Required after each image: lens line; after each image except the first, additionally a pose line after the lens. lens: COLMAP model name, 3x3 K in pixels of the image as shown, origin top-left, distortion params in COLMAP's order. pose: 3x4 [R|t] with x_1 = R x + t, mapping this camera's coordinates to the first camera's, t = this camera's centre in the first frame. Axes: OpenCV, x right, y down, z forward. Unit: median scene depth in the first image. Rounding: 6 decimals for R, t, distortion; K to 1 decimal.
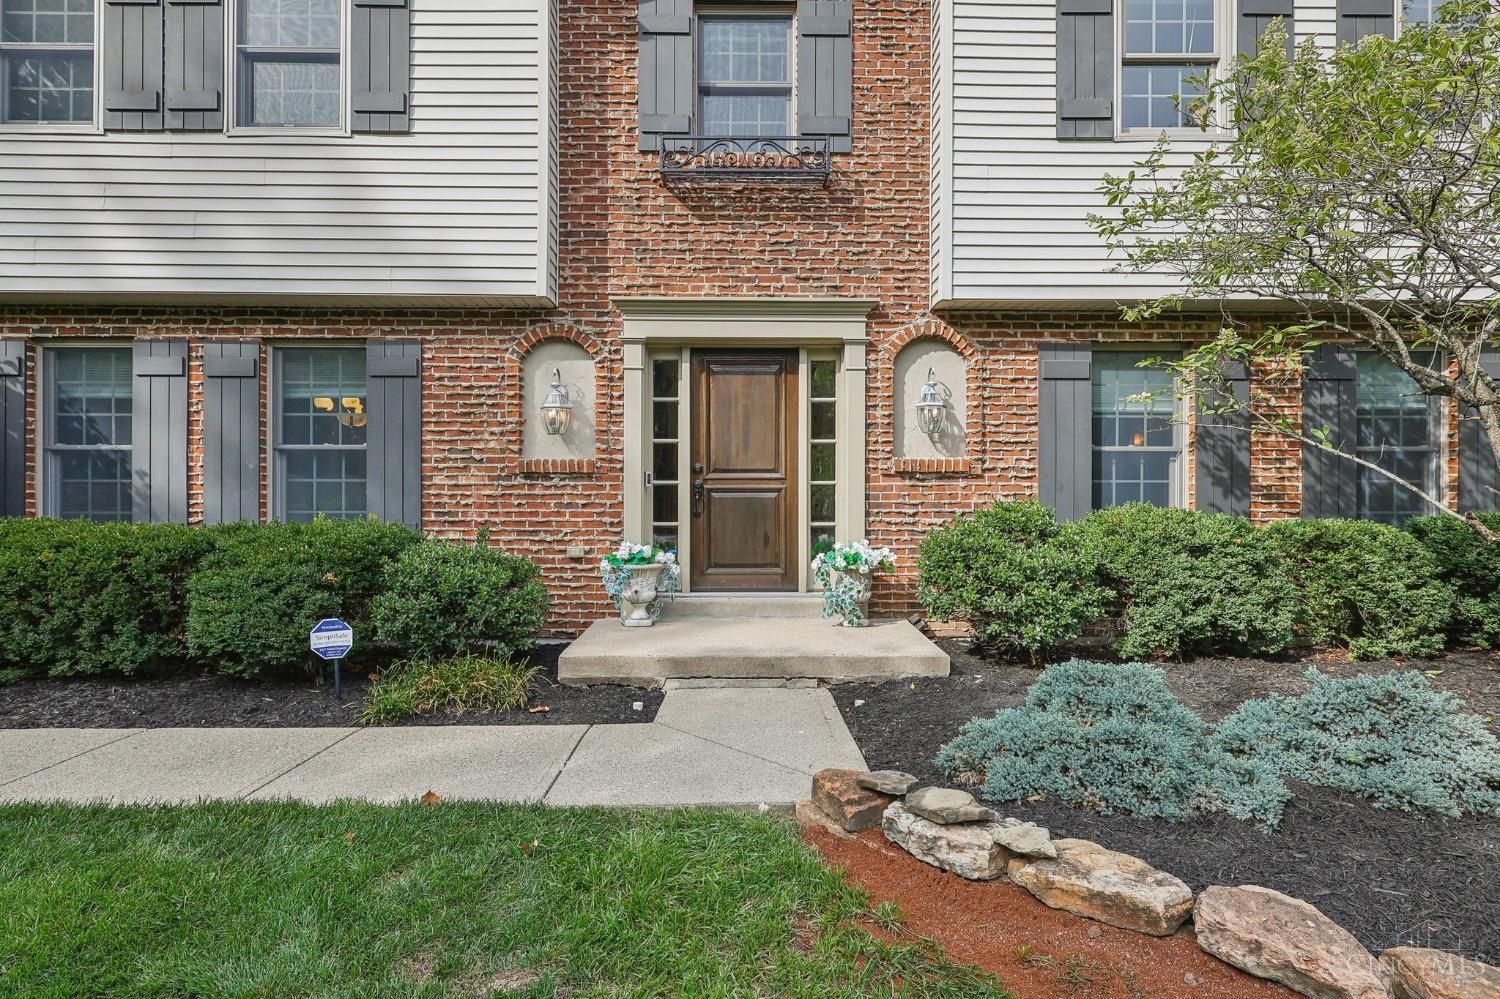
lens RADIAL K [[720.7, 0, 752.0], [0, 720.7, 492.2], [0, 0, 1]] dist [-0.004019, -0.000260]
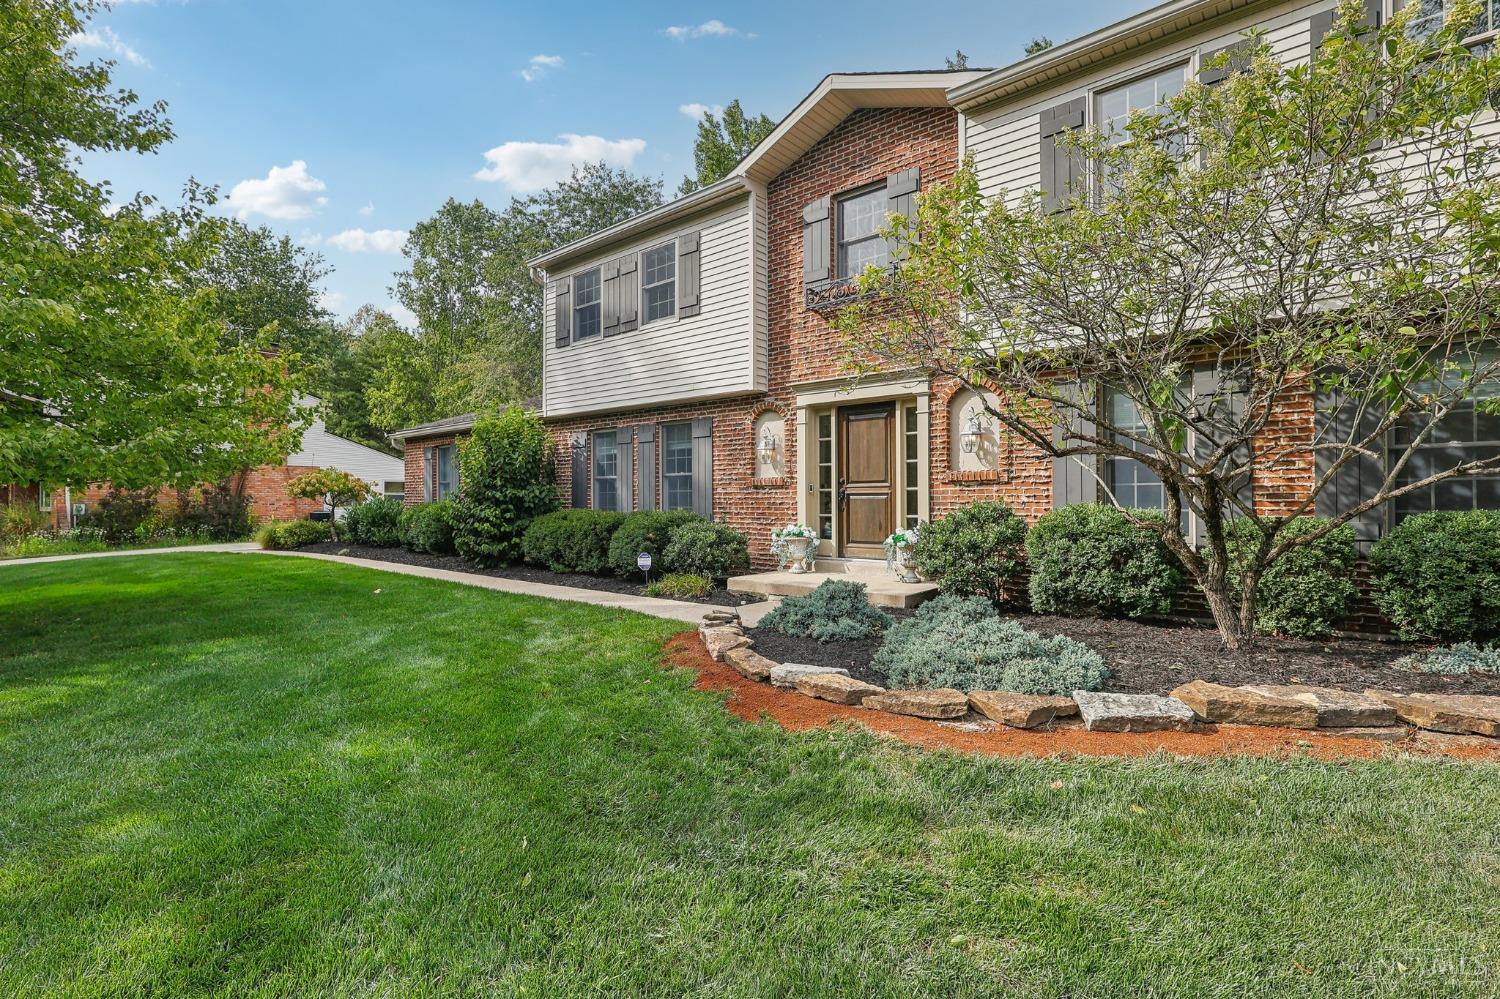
lens RADIAL K [[710.4, 0, 750.0], [0, 710.4, 499.5], [0, 0, 1]] dist [-0.004624, -0.000572]
pose [[0.744508, -0.003672, -0.667603, 0.852913], [0.004300, 0.999991, -0.000706, 0.008639], [0.667599, -0.002345, 0.744517, -0.327968]]
